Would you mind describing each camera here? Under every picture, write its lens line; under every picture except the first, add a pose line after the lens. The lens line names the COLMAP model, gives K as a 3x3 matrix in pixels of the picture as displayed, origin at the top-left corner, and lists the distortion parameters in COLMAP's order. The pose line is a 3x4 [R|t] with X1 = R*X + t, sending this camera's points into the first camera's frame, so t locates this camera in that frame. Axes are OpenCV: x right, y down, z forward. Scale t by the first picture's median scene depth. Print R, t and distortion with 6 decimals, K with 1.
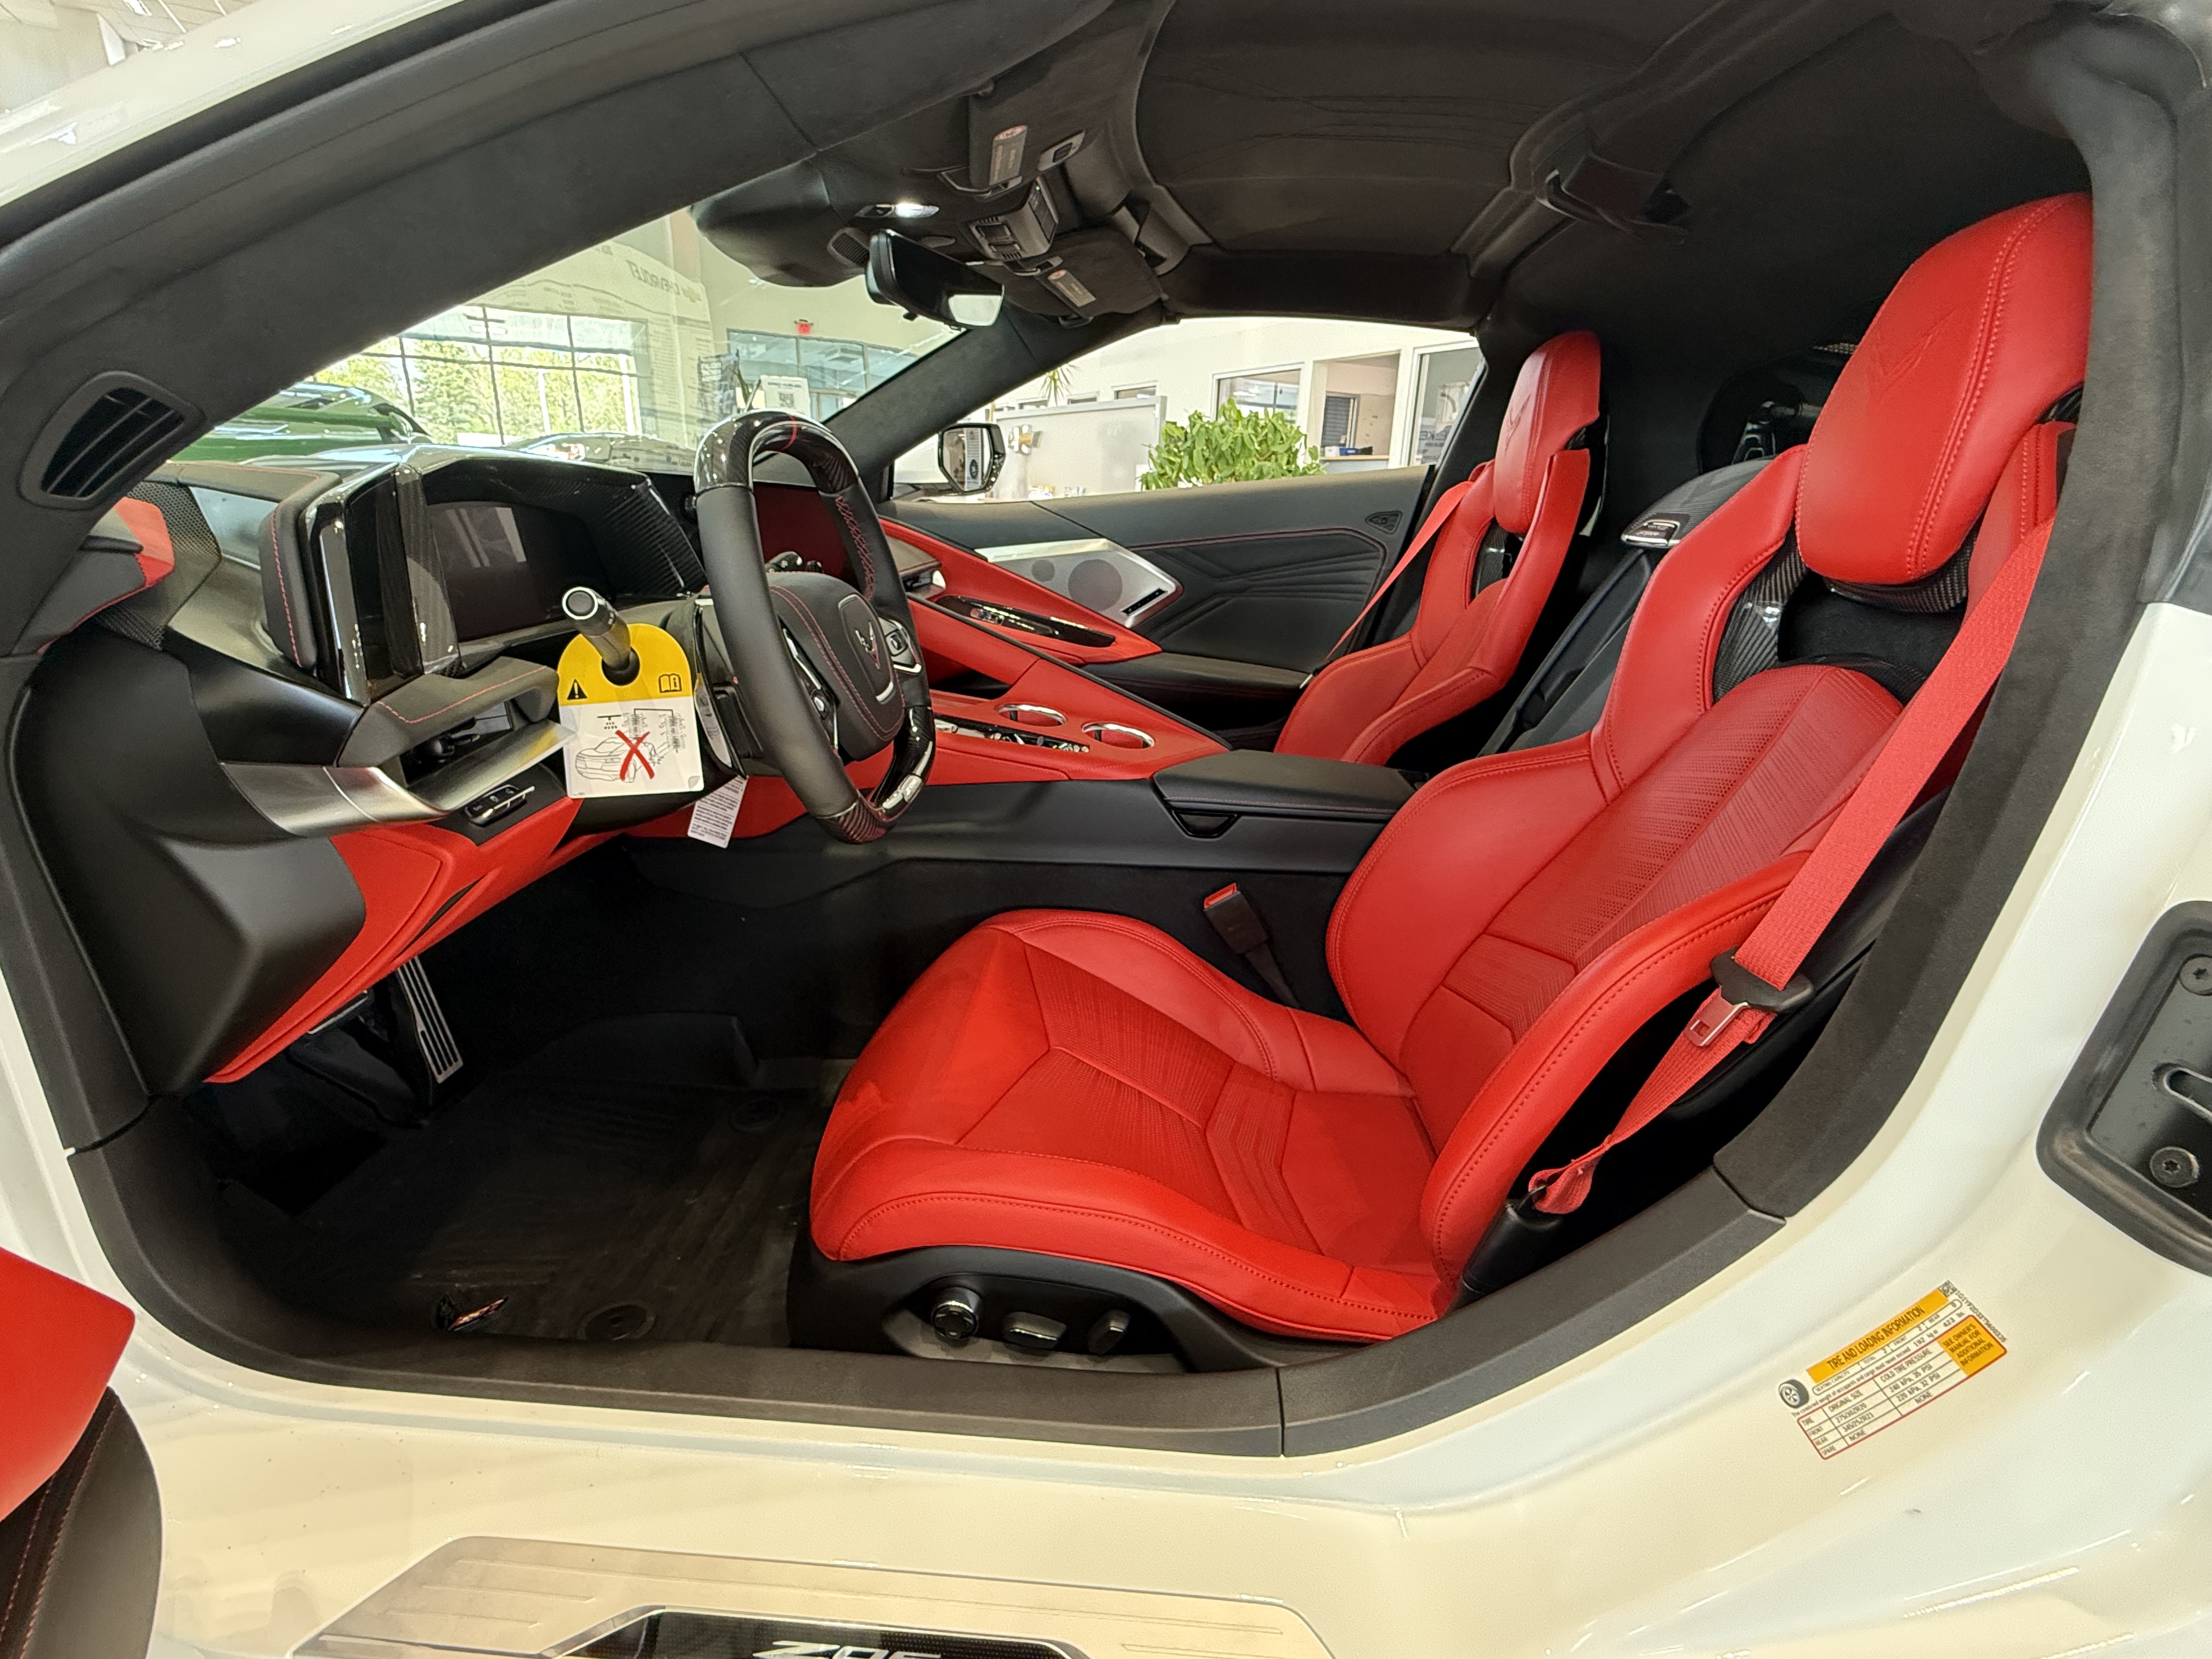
lens RADIAL K [[1023.9, 0, 1085.5], [0, 1023.9, 833.2], [0, 0, 1]] dist [0.000594, -0.000590]
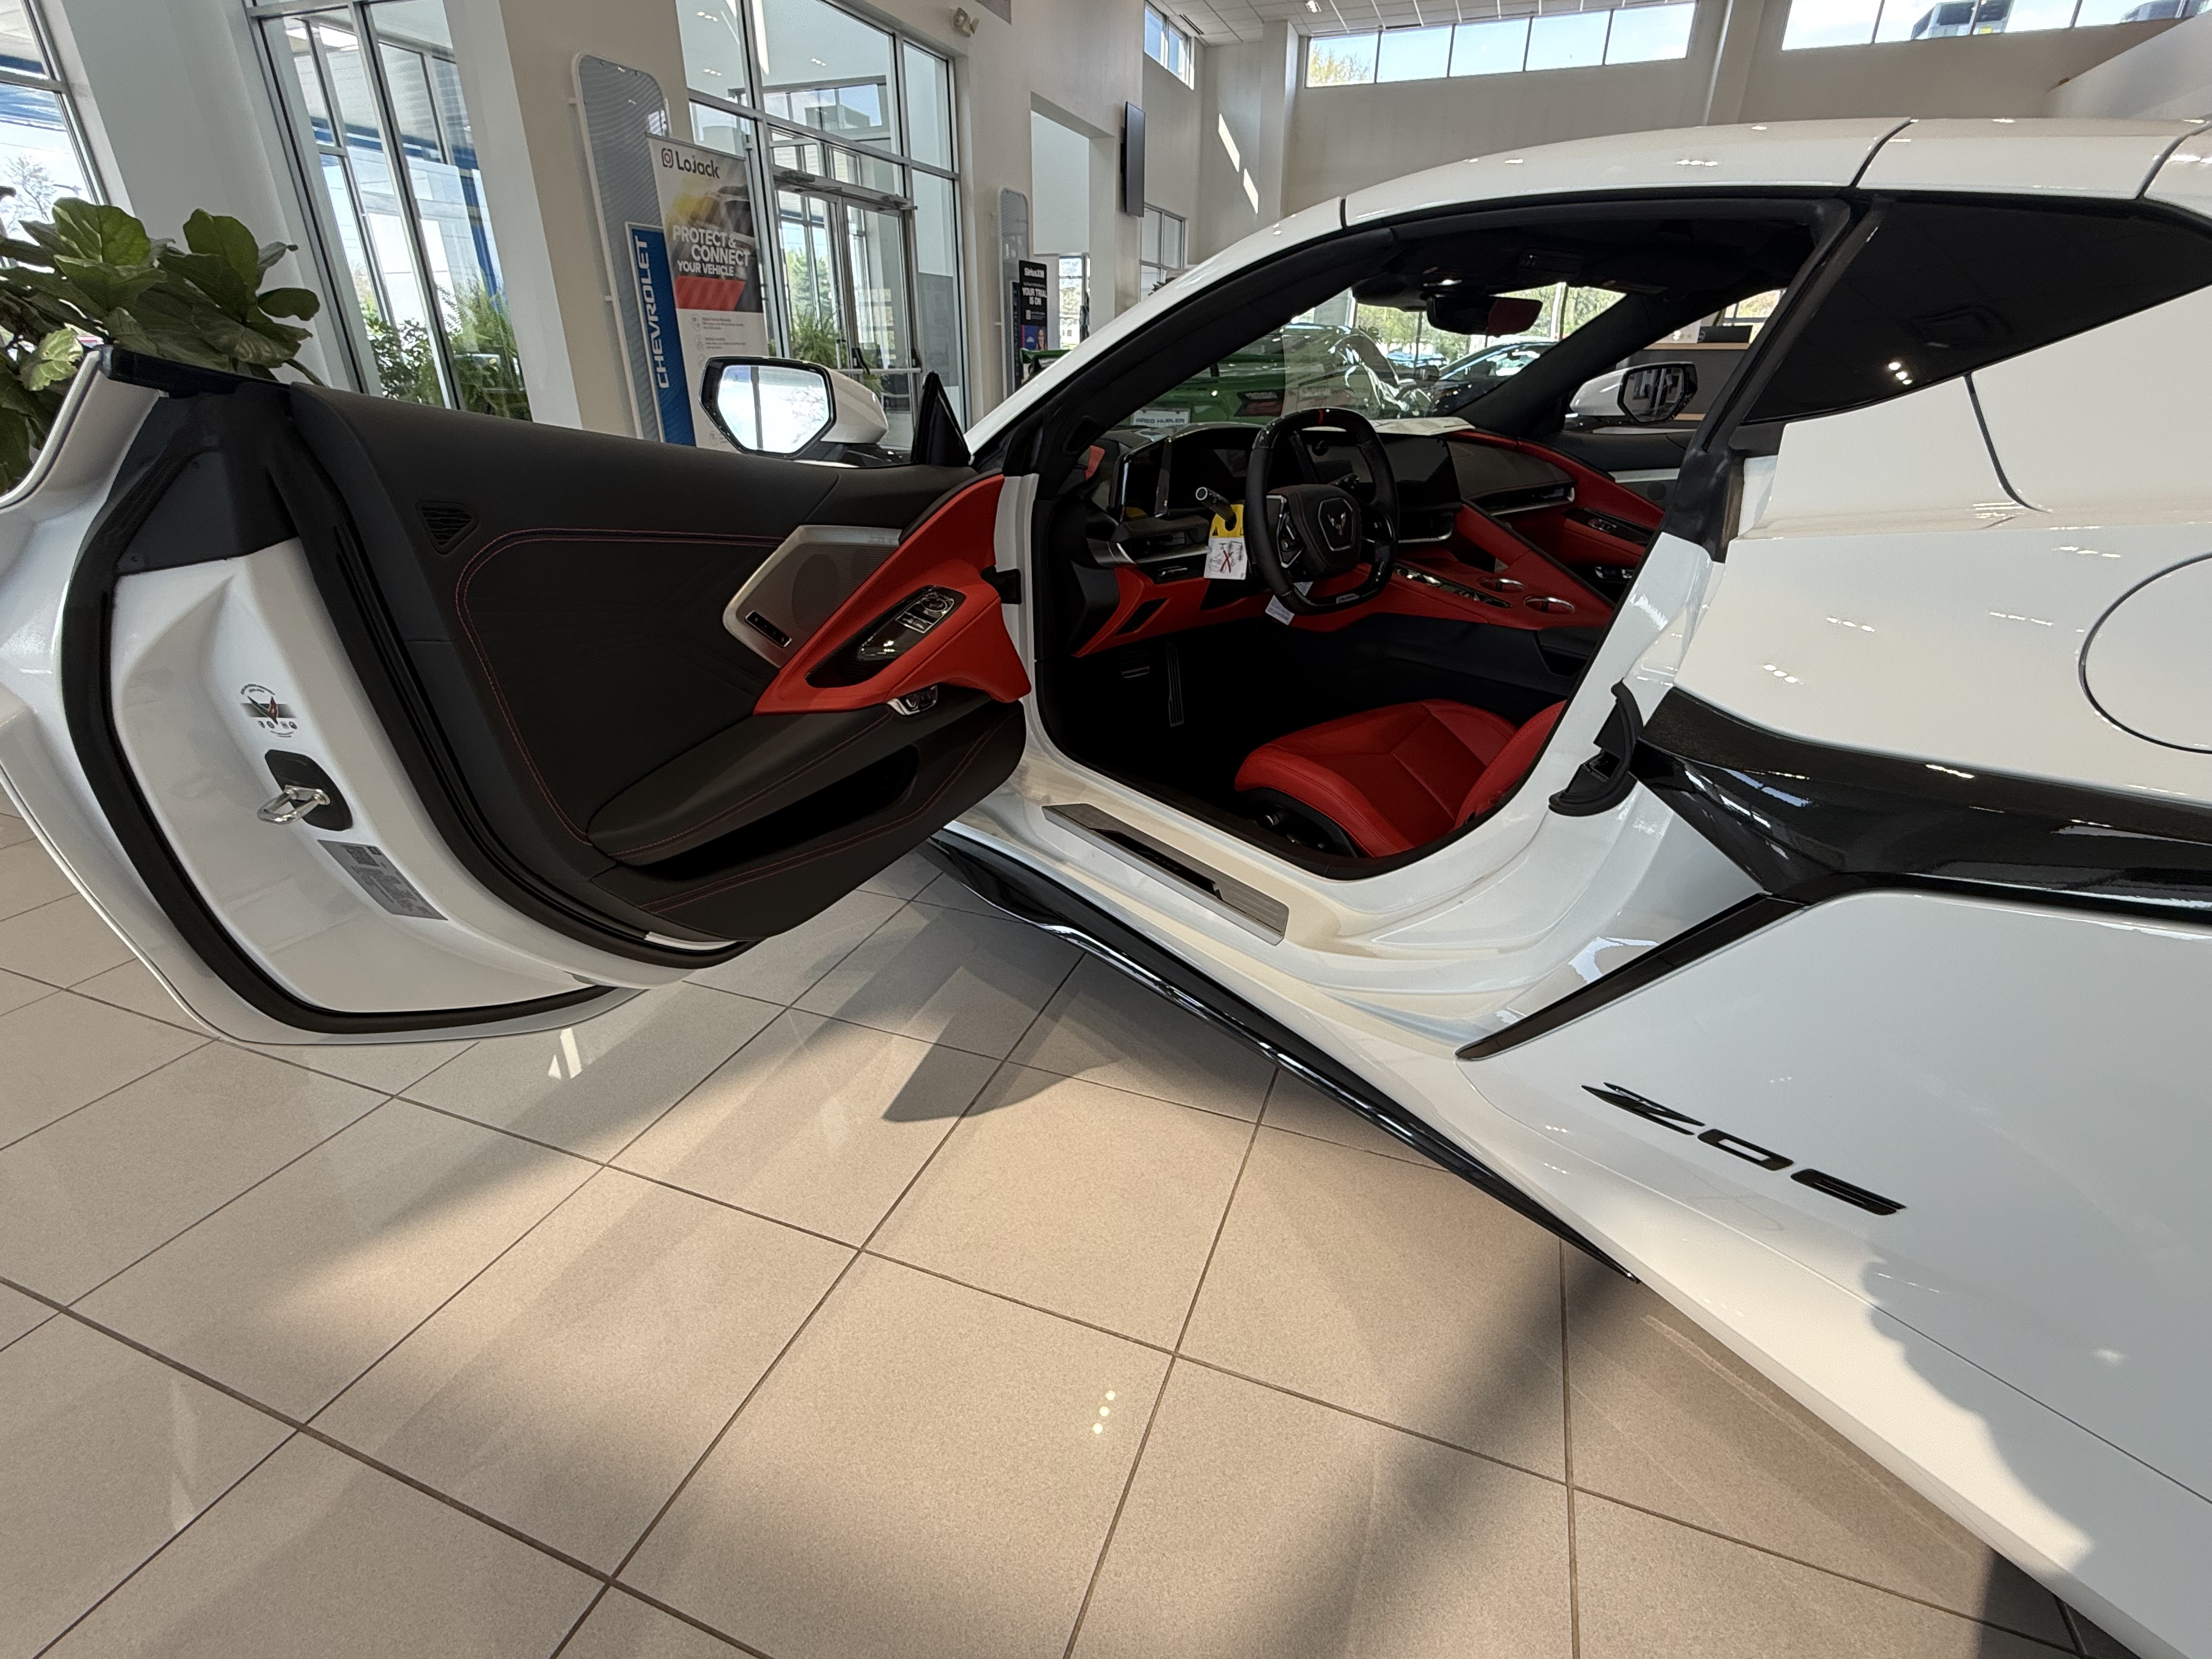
lens RADIAL K [[1023.9, 0, 1102.0], [0, 1023.9, 834.8], [0, 0, 1]] dist [0.000594, -0.000590]
pose [[0.670904, 0.288515, -0.683116, 1.146541], [-0.222761, 0.957073, 0.185442, 0.151032], [0.707295, 0.027758, 0.706374, -0.839917]]
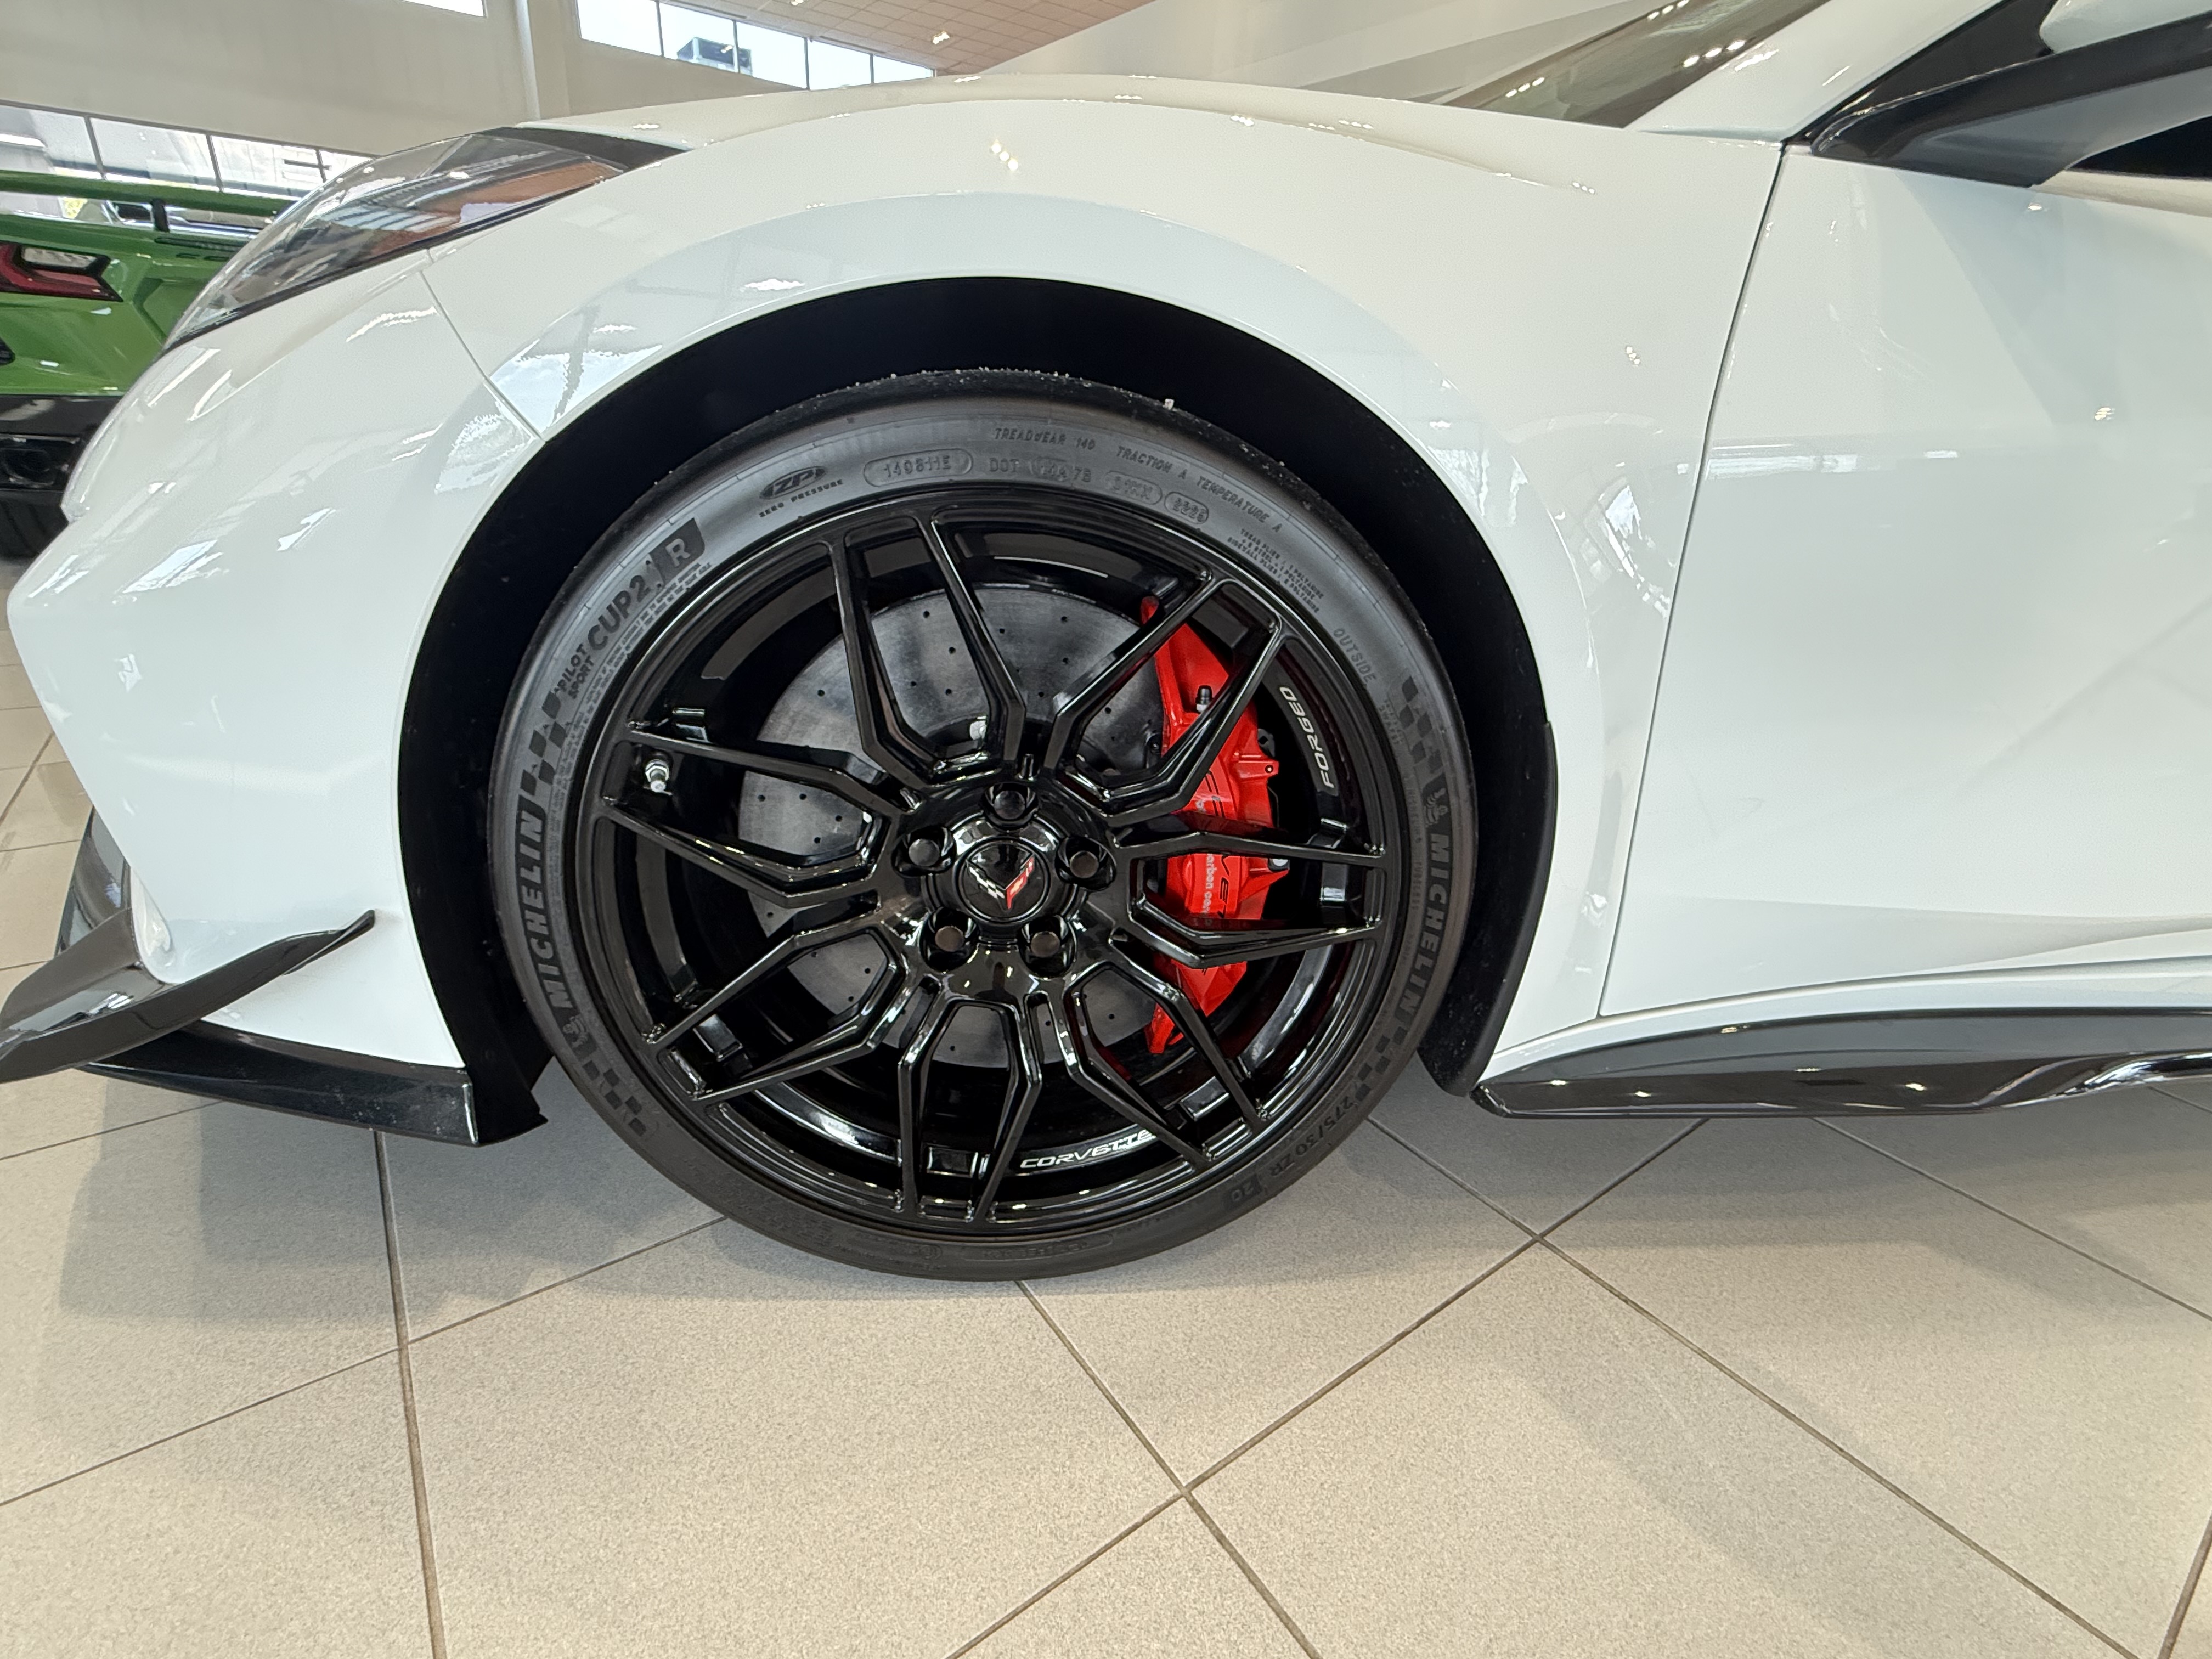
lens RADIAL K [[1023.9, 0, 1099.6], [0, 1023.9, 831.2], [0, 0, 1]] dist [0.000594, -0.000590]
pose [[0.987892, -0.039233, 0.150101, -1.625667], [0.027024, 0.996222, 0.082531, 0.361064], [-0.152772, -0.077475, 0.985220, -0.315618]]
